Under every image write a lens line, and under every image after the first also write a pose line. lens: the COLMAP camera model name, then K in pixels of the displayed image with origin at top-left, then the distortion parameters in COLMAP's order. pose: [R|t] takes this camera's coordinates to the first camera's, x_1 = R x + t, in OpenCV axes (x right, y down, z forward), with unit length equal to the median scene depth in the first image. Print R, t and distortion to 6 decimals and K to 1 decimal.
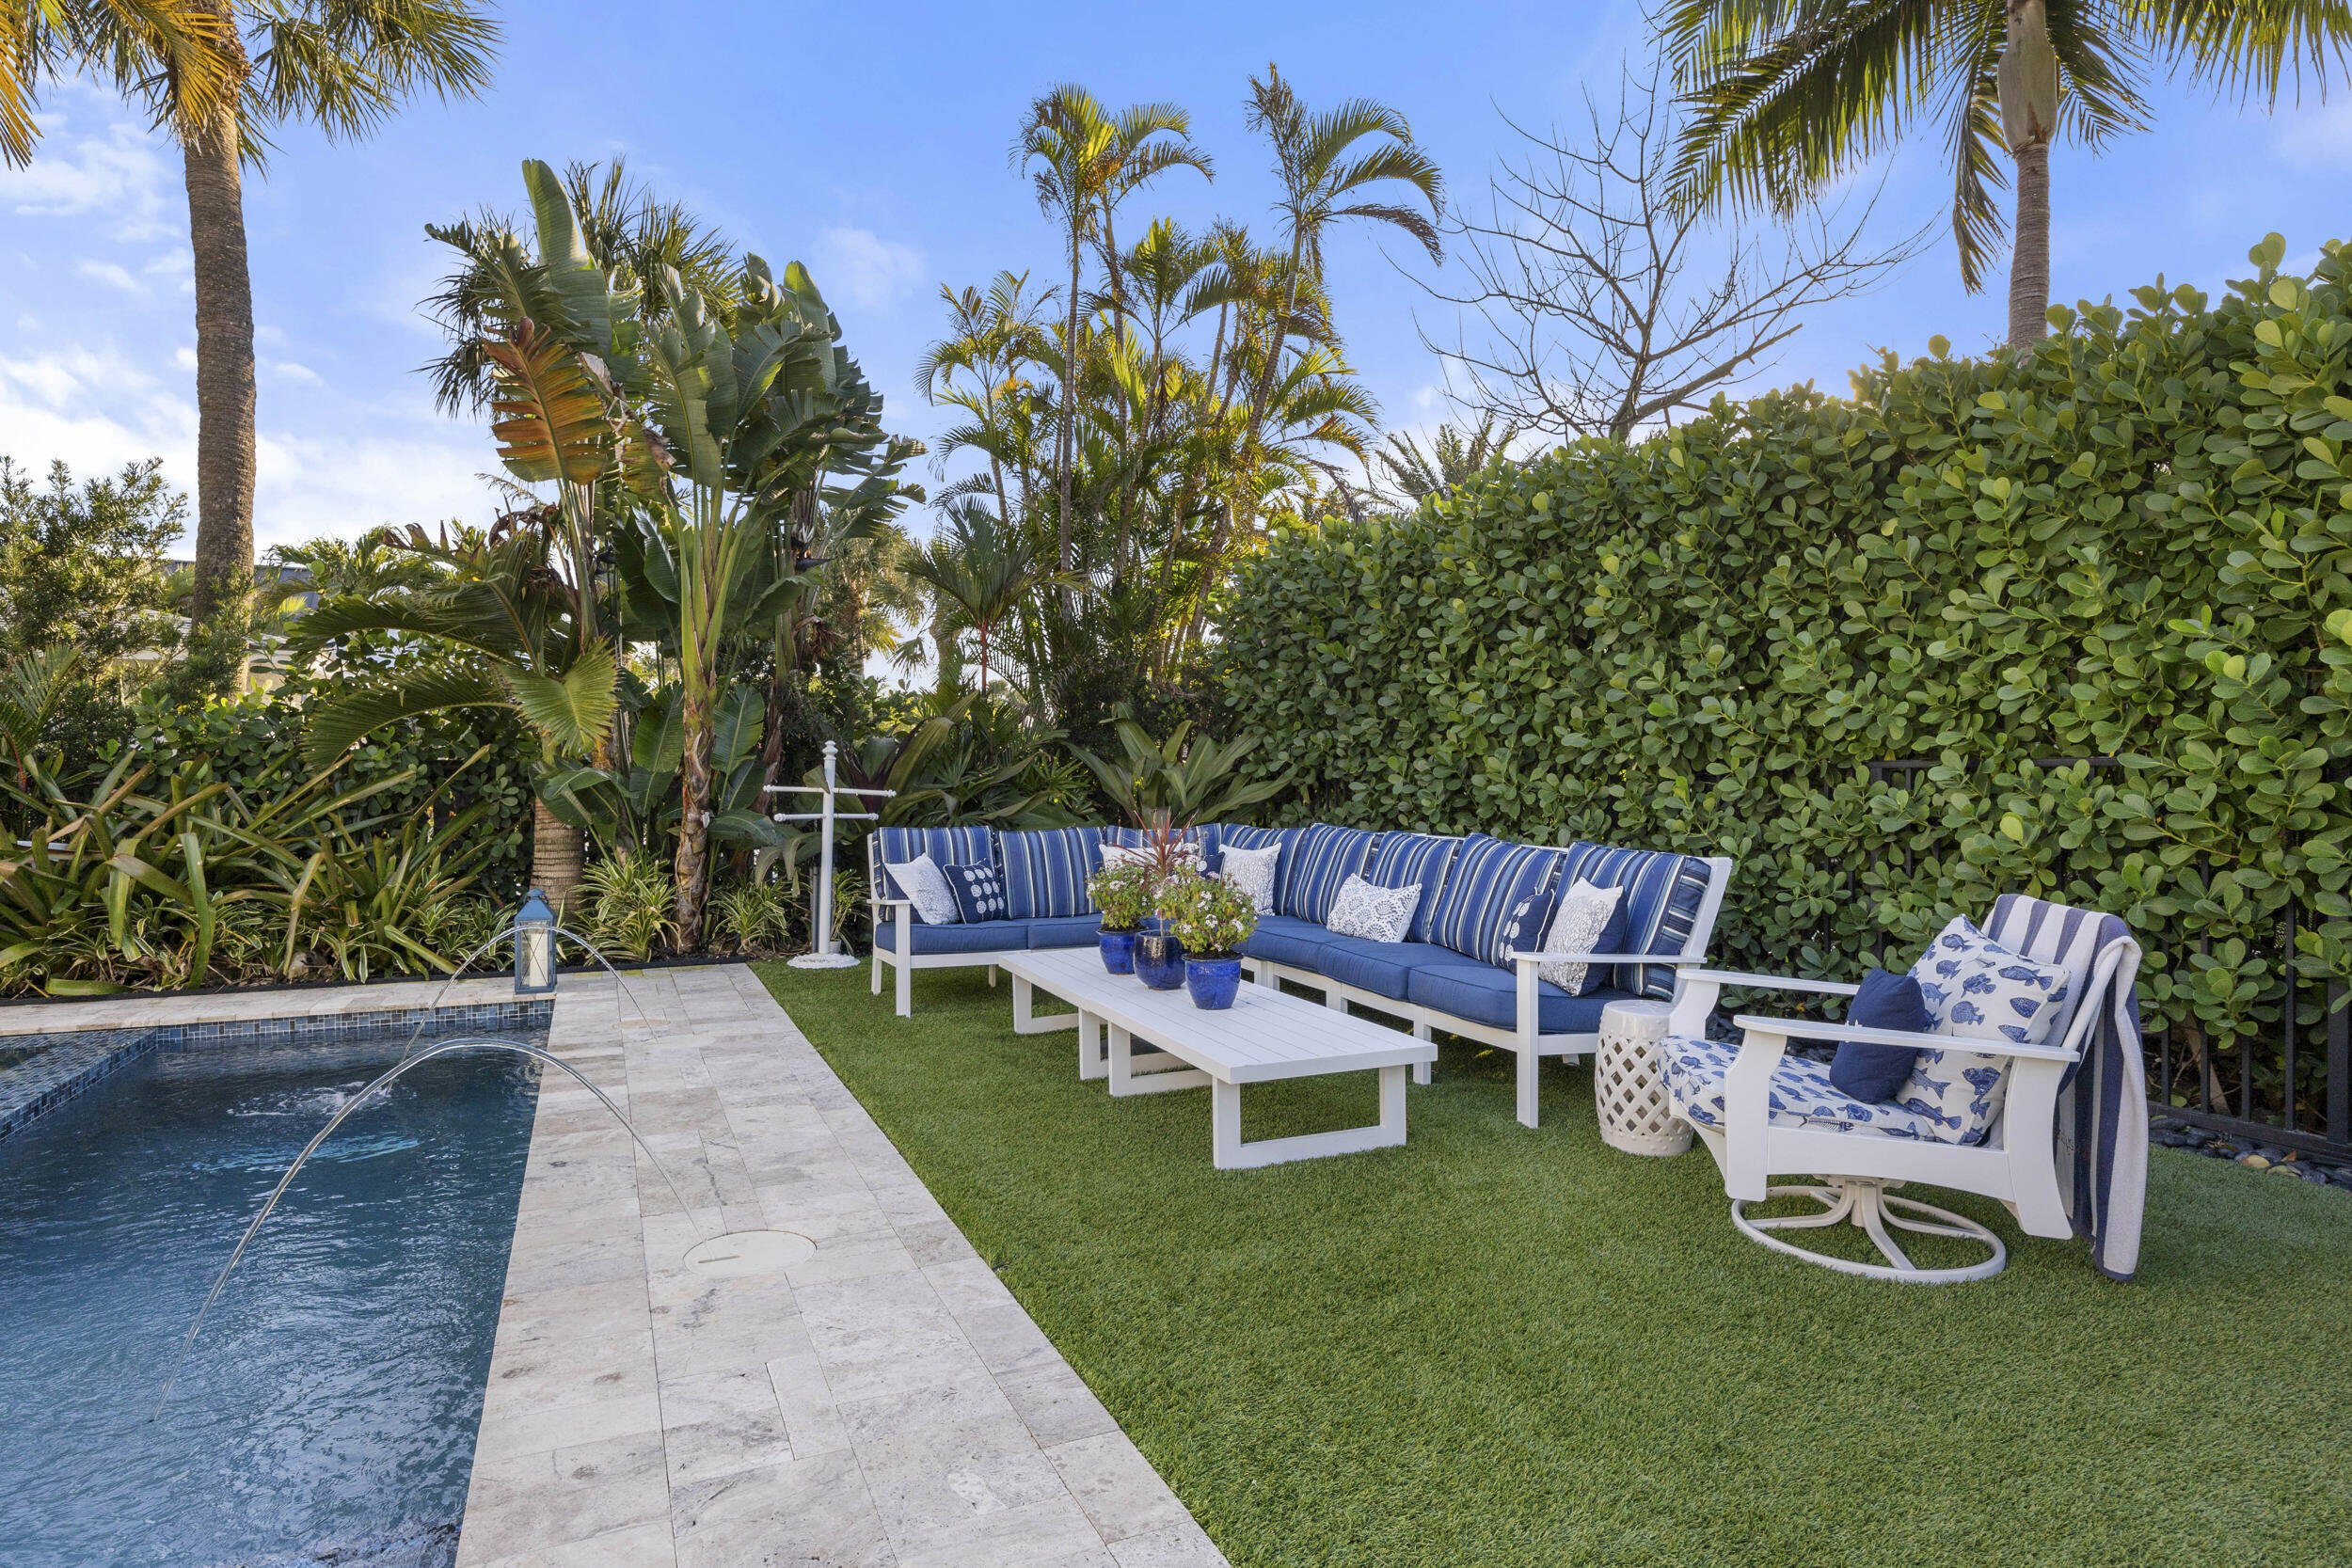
lens RADIAL K [[1271.4, 0, 1176.0], [0, 1271.4, 784.0], [0, 0, 1]] dist [-0.000877, -0.000587]
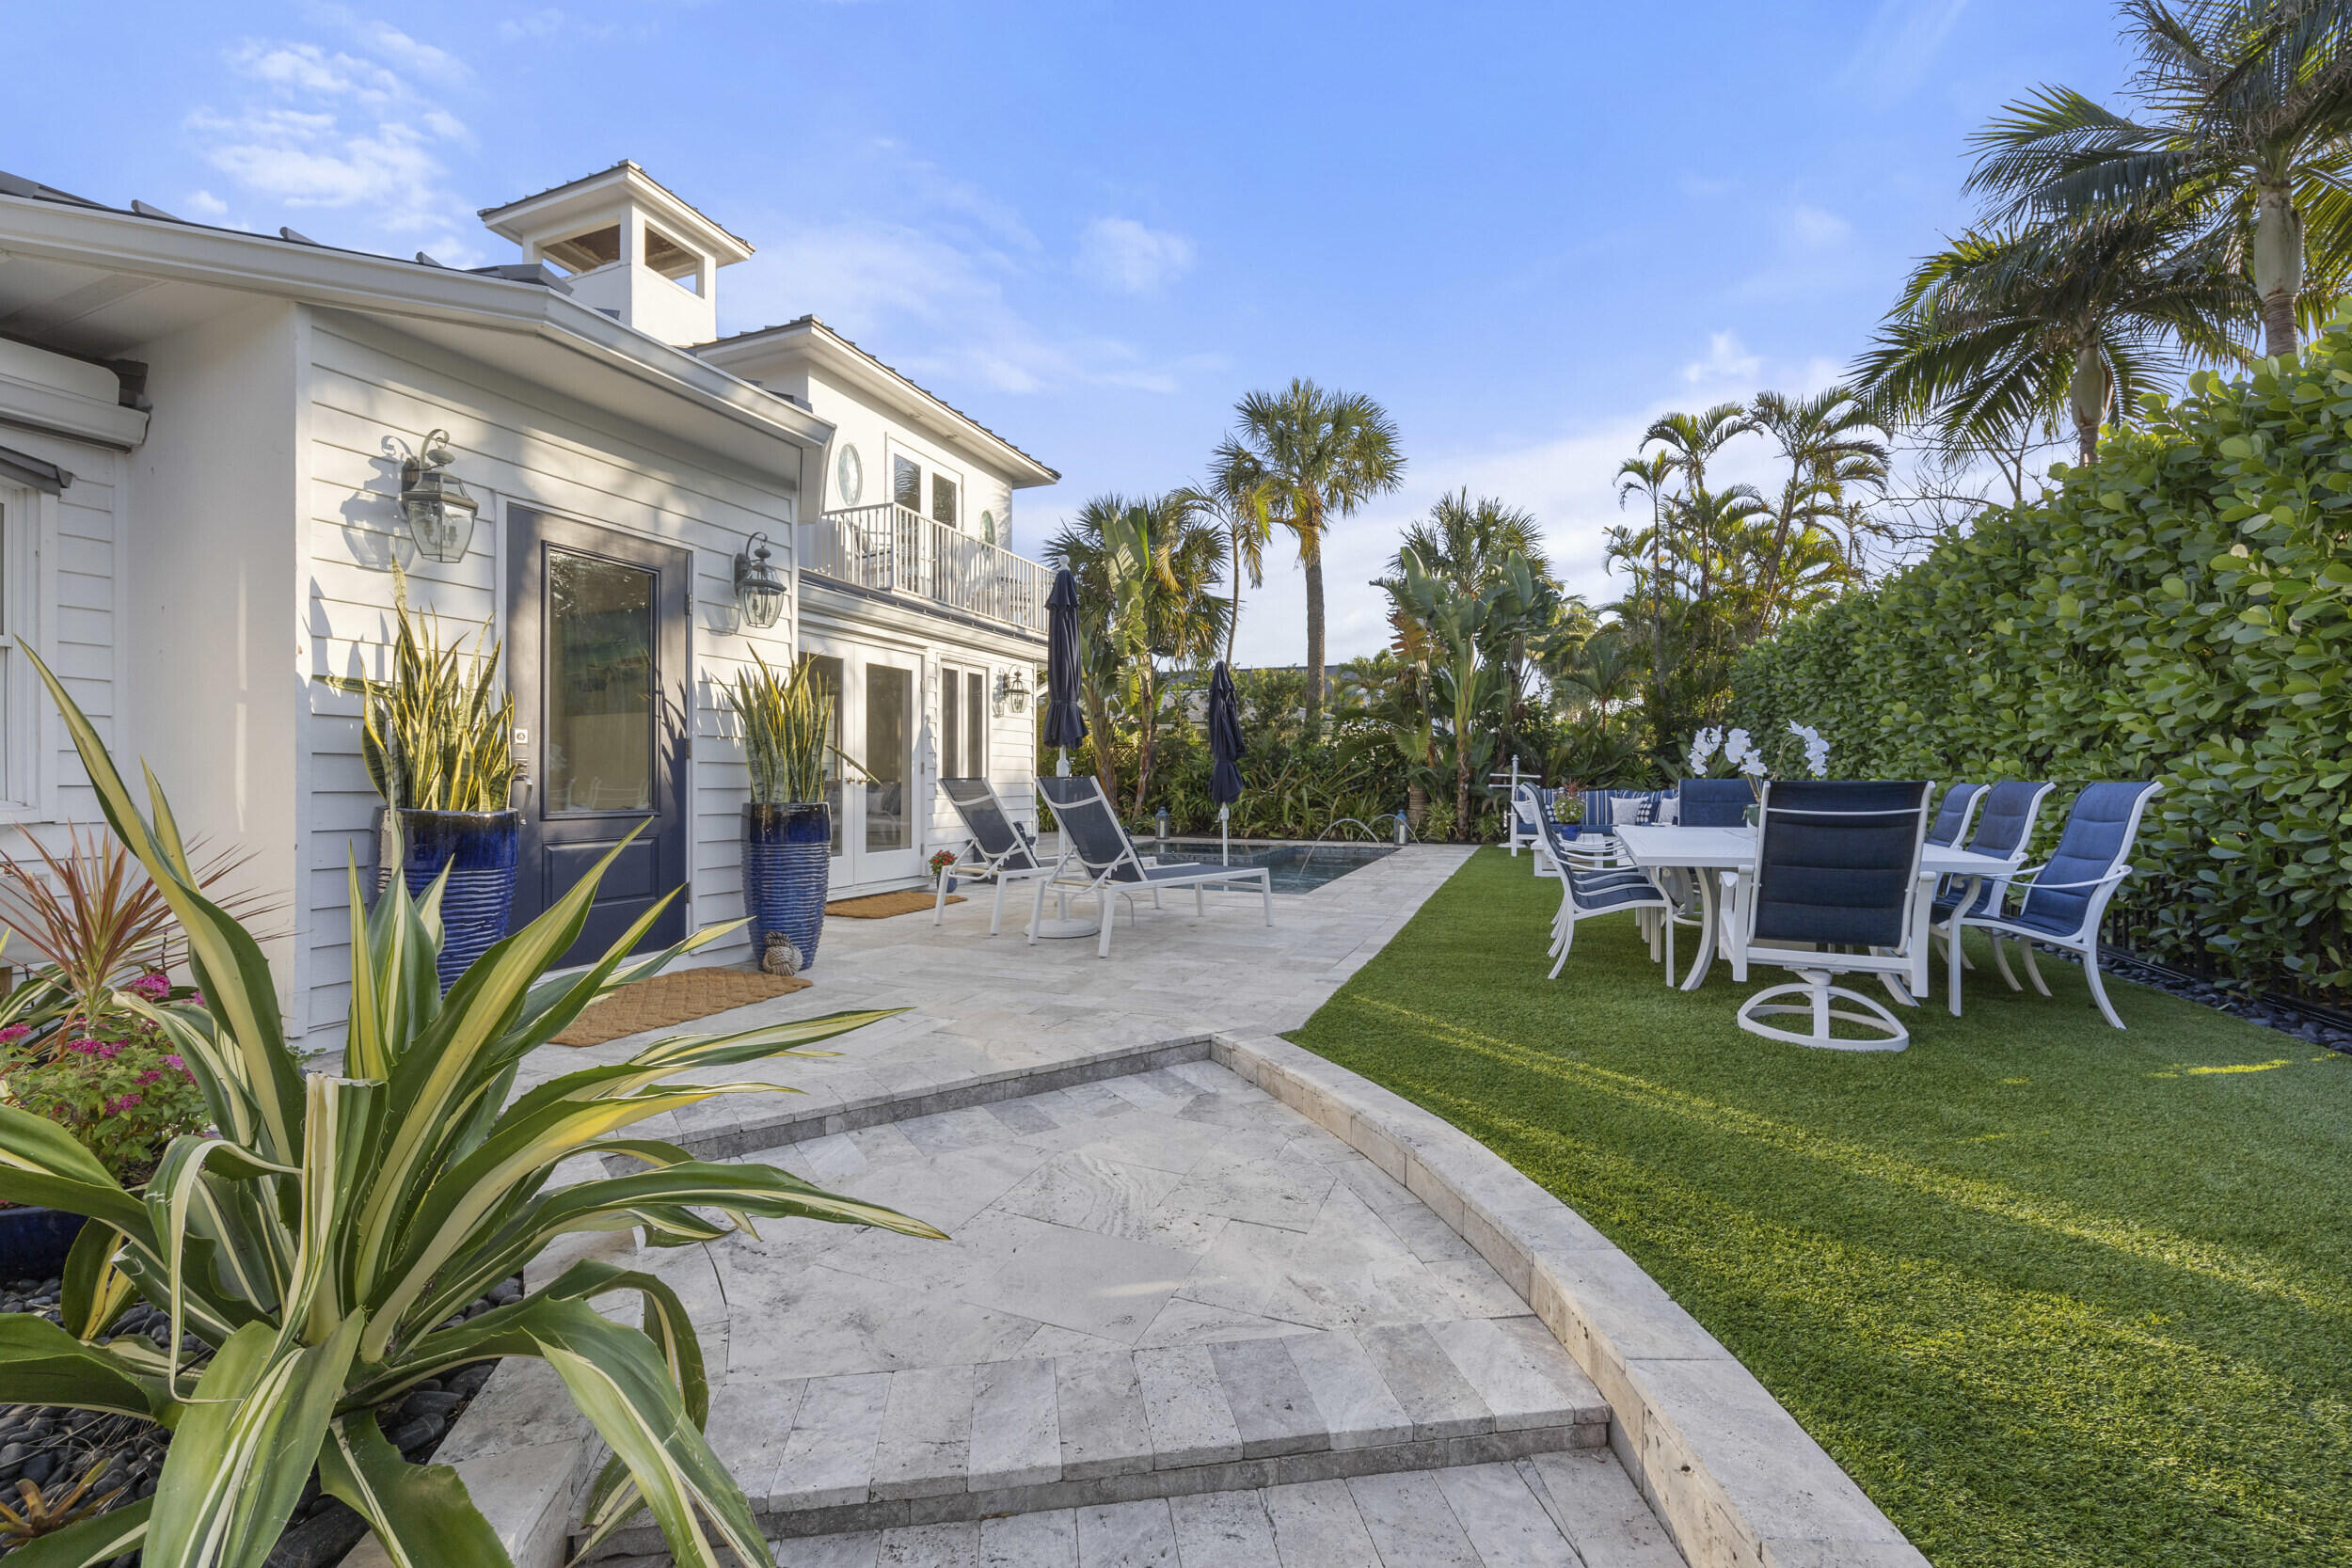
lens RADIAL K [[962.5, 0, 1176.0], [0, 962.5, 784.0], [0, 0, 1]] dist [-0.001011, -0.000105]
pose [[0.702401, 0.004524, -0.711767, 0.591025], [-0.005128, 0.999986, 0.001295, 0.023111], [0.711763, 0.002741, 0.702414, -0.762828]]
